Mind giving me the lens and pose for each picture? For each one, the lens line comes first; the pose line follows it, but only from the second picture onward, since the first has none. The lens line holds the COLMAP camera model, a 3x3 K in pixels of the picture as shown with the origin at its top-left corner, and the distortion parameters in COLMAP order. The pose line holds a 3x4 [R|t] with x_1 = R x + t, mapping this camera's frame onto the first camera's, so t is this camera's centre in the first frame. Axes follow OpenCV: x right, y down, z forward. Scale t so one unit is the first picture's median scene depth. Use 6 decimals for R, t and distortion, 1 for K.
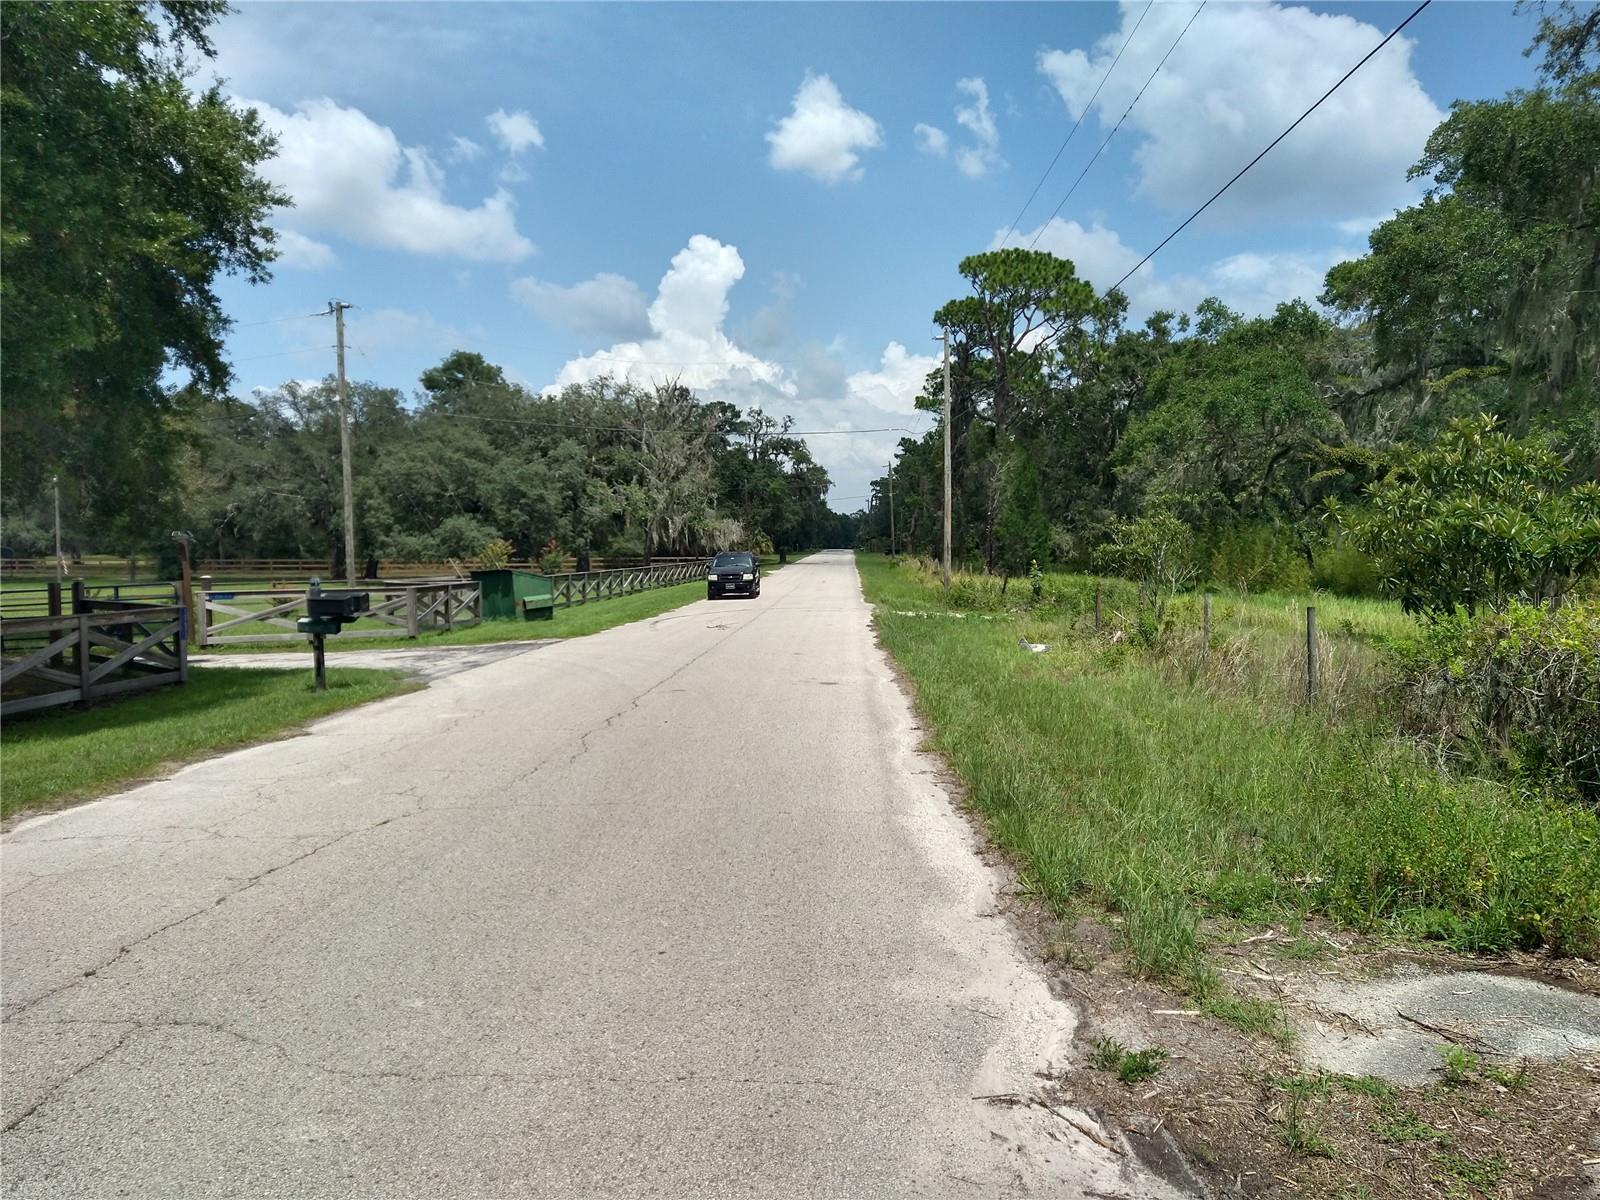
lens RADIAL K [[1189.1, 0, 788.1], [0, 1189.1, 599.0], [0, 0, 1]] dist [0.078281, -0.088226]
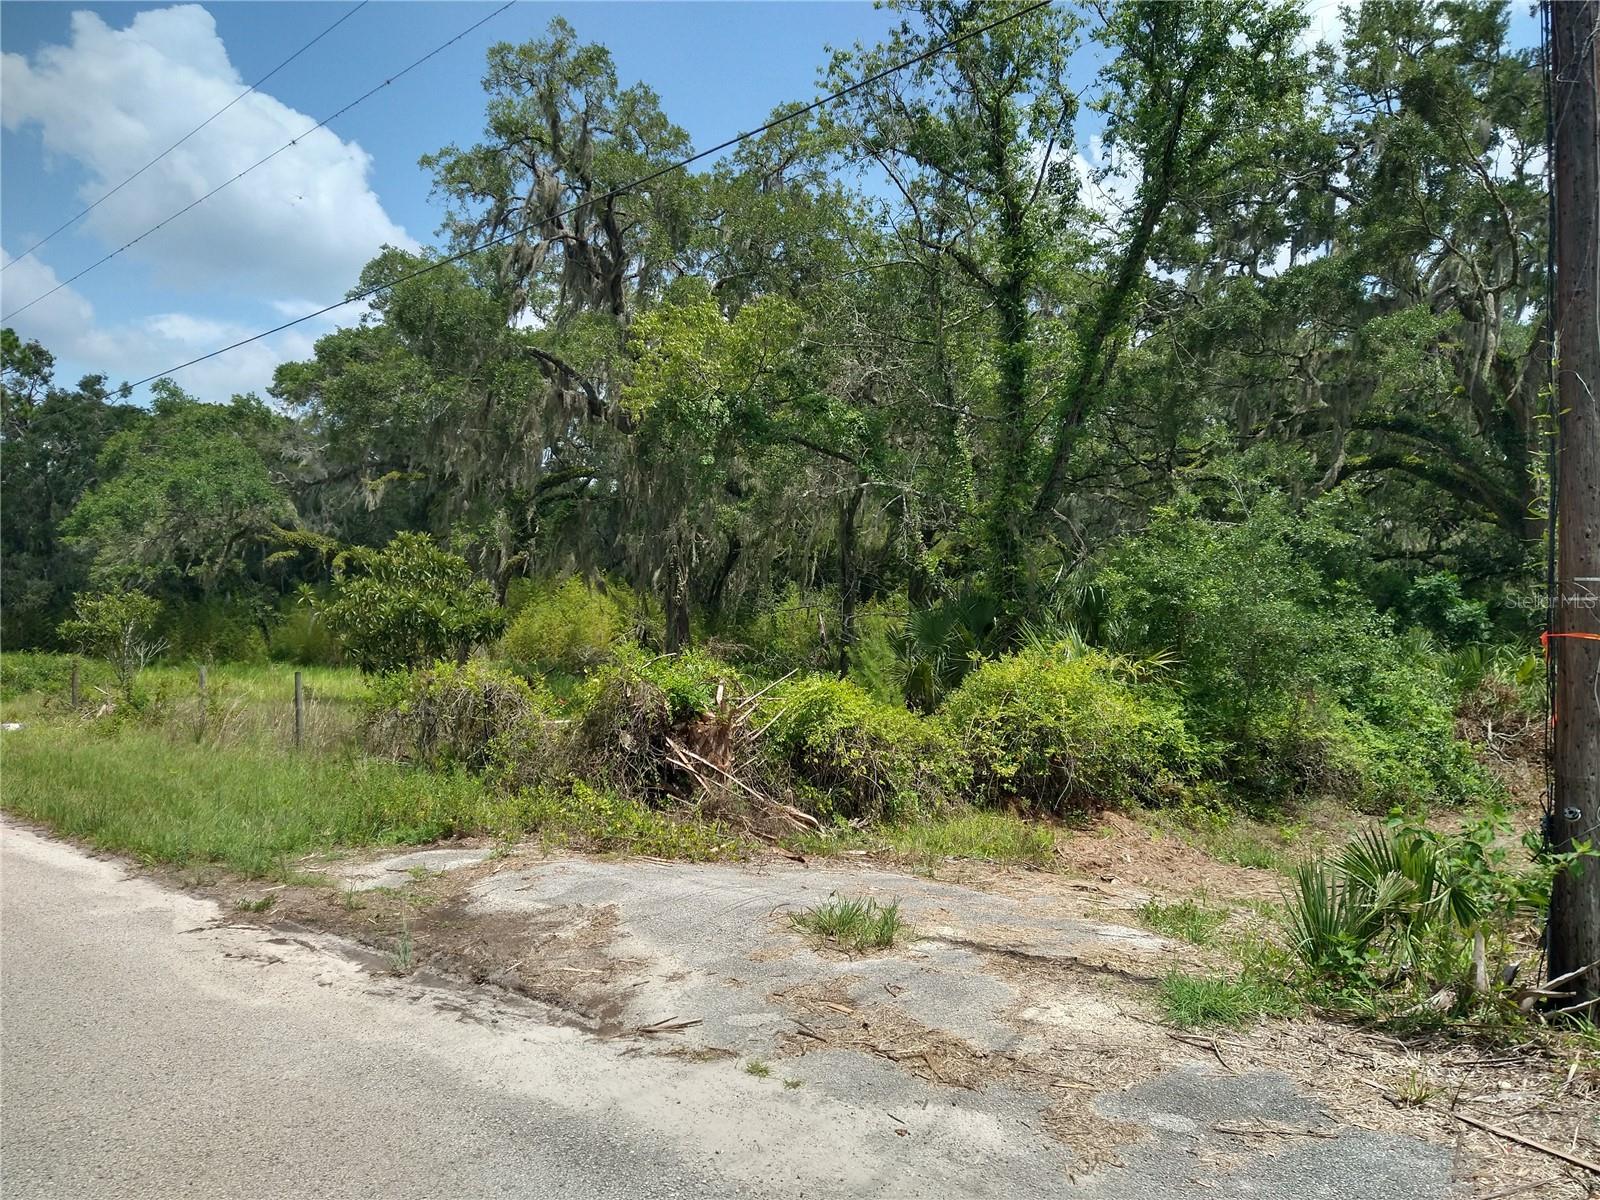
lens RADIAL K [[1189.1, 0, 788.1], [0, 1189.1, 599.0], [0, 0, 1]] dist [0.078281, -0.088226]
pose [[0.678003, 0.009945, 0.734992, -0.064994], [0.034799, 0.998353, -0.045609, 0.002652], [-0.734235, 0.056500, 0.676540, -0.108663]]
